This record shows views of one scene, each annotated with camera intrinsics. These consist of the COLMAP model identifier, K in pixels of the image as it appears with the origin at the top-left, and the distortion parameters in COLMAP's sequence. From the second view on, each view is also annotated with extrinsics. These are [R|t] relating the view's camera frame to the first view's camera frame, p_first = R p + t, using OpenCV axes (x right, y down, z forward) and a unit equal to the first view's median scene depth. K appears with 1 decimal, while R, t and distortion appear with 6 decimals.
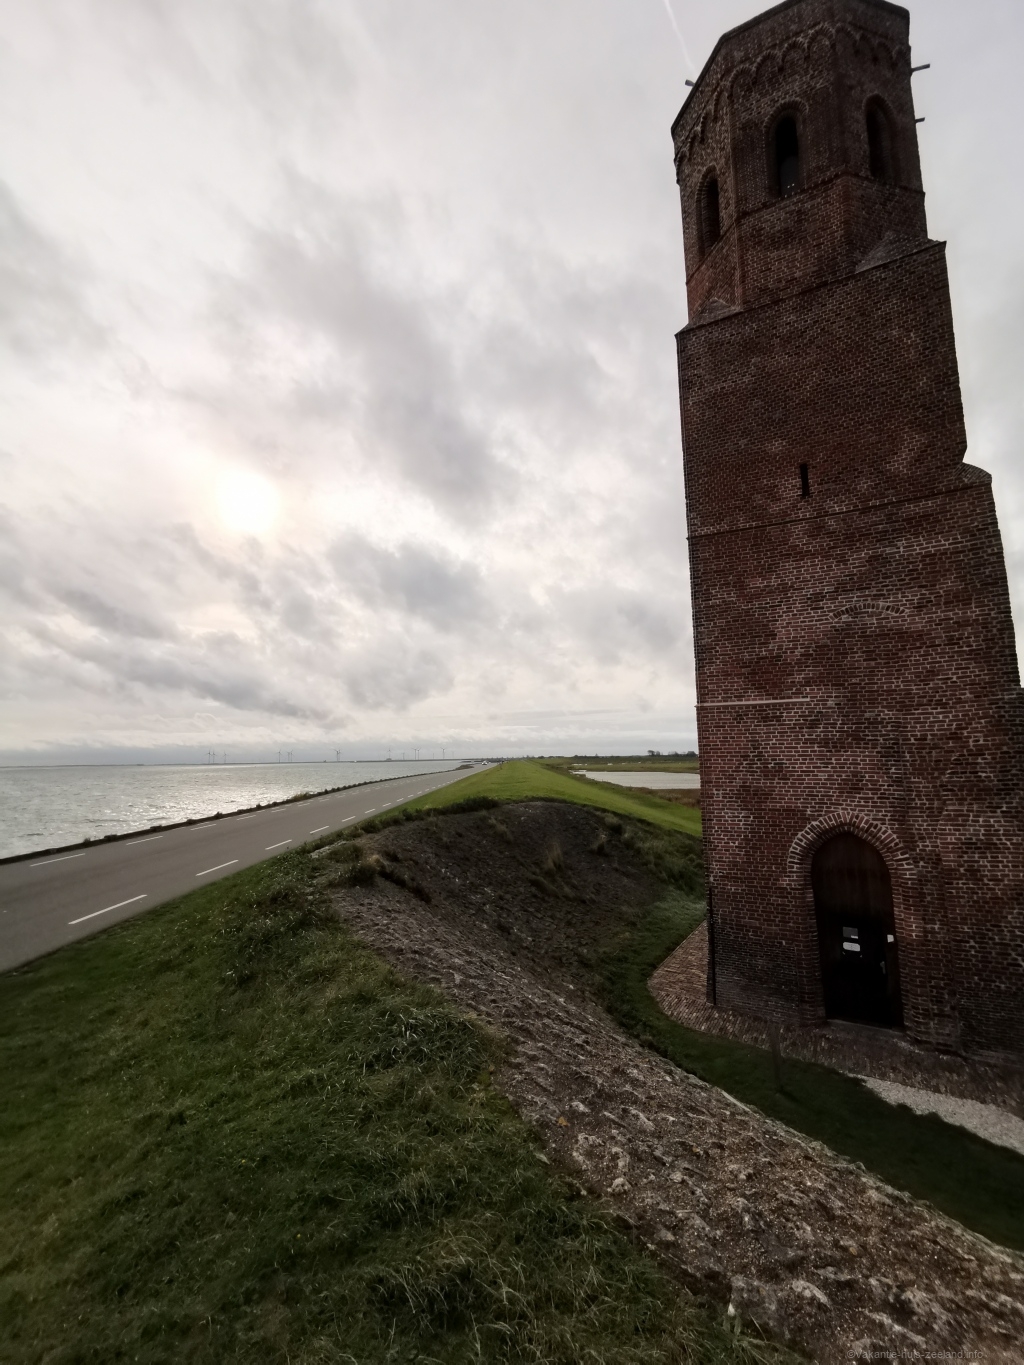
lens RADIAL K [[628.6, 0, 516.3], [0, 628.6, 693.1], [0, 0, 1]] dist [-0.001666, 0.005416]
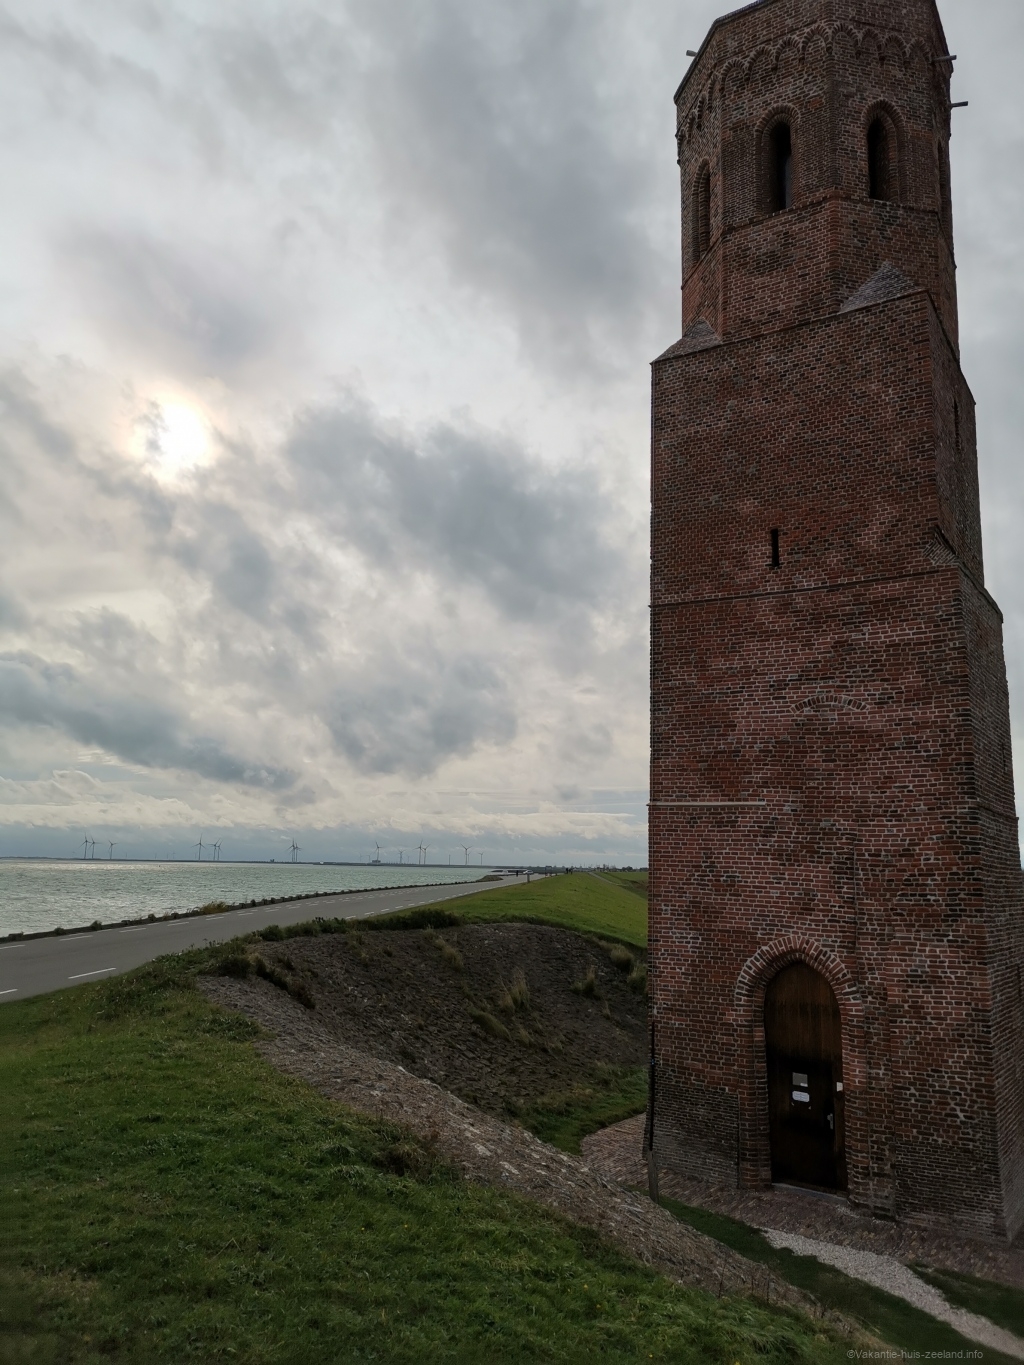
lens RADIAL K [[1089.9, 0, 517.6], [0, 1089.9, 684.8], [0, 0, 1]] dist [0.065410, -0.067265]
pose [[0.995880, 0.028241, -0.086170, 0.247785], [-0.033588, 0.997558, -0.061244, -0.048072], [0.084230, 0.063886, 0.994396, -0.528394]]
